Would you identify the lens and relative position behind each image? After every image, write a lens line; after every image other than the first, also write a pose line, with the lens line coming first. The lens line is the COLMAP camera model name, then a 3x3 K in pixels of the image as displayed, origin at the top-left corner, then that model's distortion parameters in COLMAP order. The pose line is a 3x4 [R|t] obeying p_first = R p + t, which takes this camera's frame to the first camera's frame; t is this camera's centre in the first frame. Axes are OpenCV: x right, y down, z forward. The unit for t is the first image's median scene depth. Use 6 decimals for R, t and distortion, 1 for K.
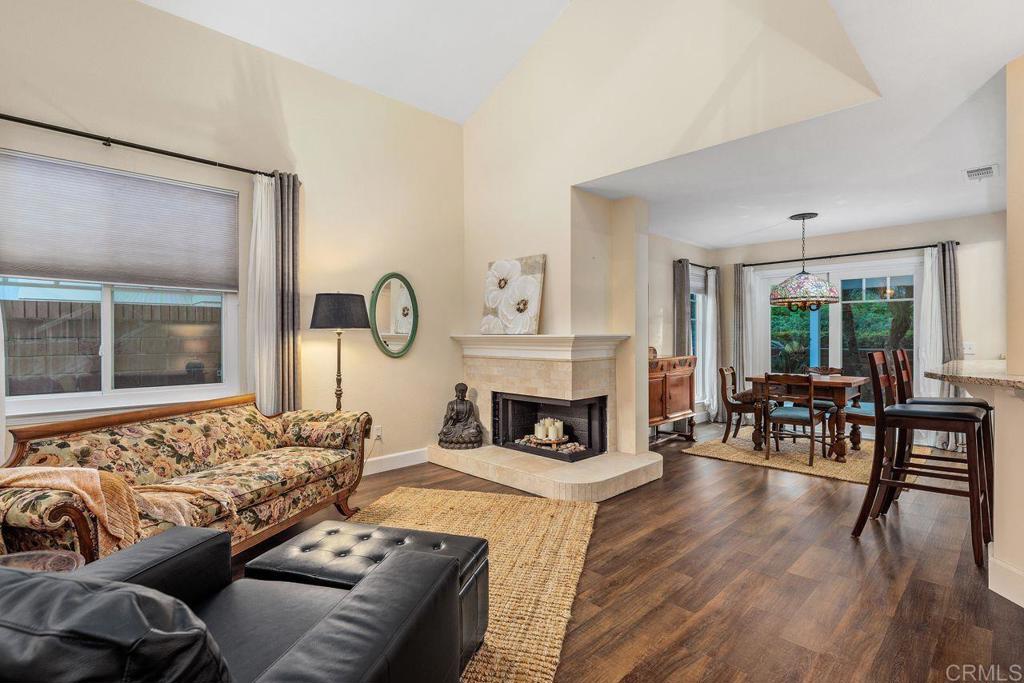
lens RADIAL K [[466.6, 0, 510.1], [0, 466.6, 336.3], [0, 0, 1]] dist [-0.015189, -0.000125]
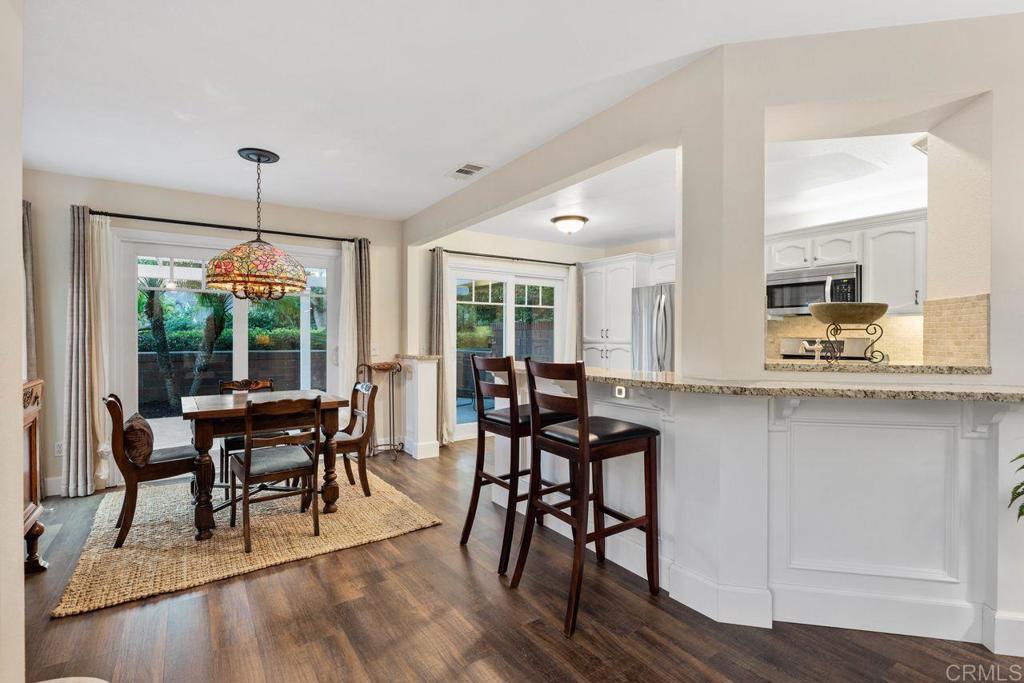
lens RADIAL K [[466.6, 0, 513.0], [0, 466.6, 339.2], [0, 0, 1]] dist [-0.015189, -0.000125]
pose [[0.151709, -0.007854, 0.988394, 0.032758], [-0.001291, 0.999966, 0.008145, -0.003133], [-0.988424, -0.002512, 0.151694, 0.529072]]
